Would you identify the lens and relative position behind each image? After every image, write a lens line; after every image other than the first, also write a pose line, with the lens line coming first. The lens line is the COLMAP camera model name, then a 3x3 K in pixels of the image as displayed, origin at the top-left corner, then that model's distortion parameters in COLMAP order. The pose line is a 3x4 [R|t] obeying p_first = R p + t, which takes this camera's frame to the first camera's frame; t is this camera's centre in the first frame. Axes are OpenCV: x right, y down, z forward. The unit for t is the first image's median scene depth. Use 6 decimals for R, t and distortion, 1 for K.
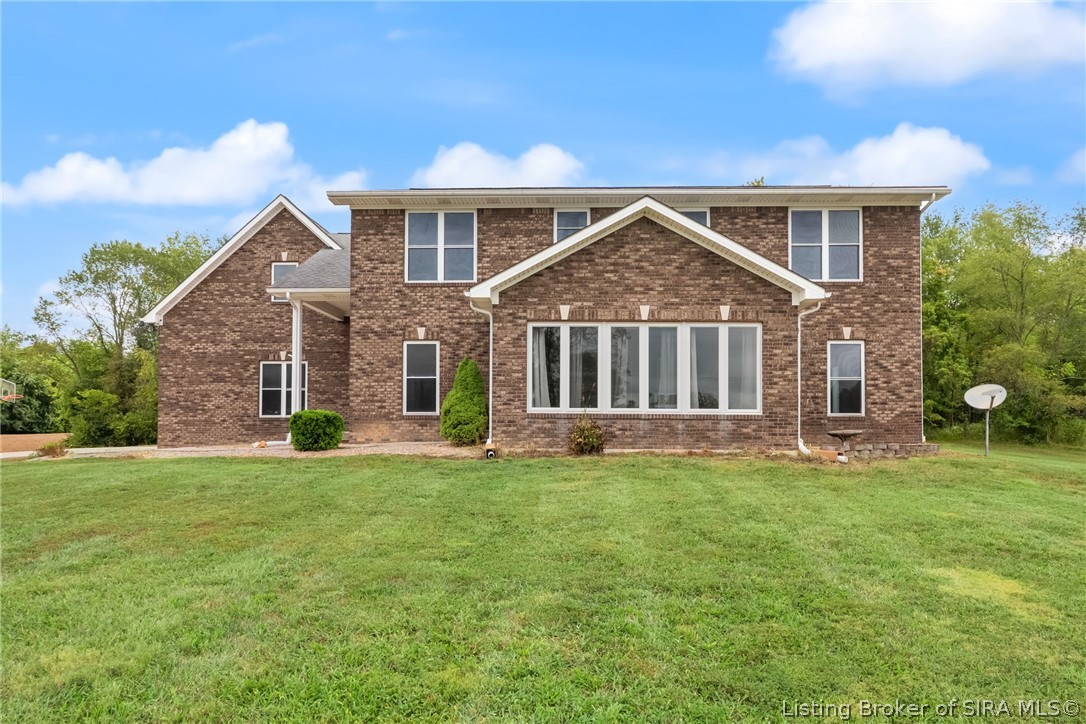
lens RADIAL K [[582.1, 0, 535.7], [0, 582.1, 388.9], [0, 0, 1]] dist [0.000809, 0.000380]
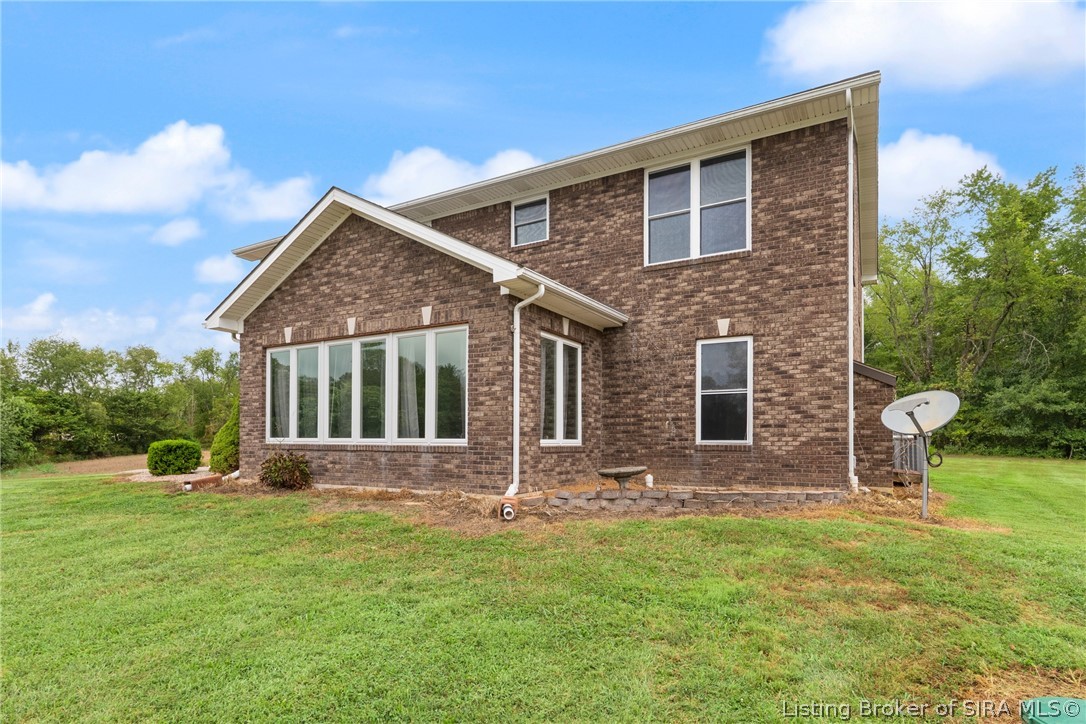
lens RADIAL K [[483.9, 0, 510.6], [0, 483.9, 424.3], [0, 0, 1]] dist [-0.007111, 0.001079]
pose [[0.905150, -0.017451, -0.424733, 0.690559], [0.025787, 0.999571, 0.013885, 0.009030], [0.424309, -0.023521, 0.905212, 0.448841]]
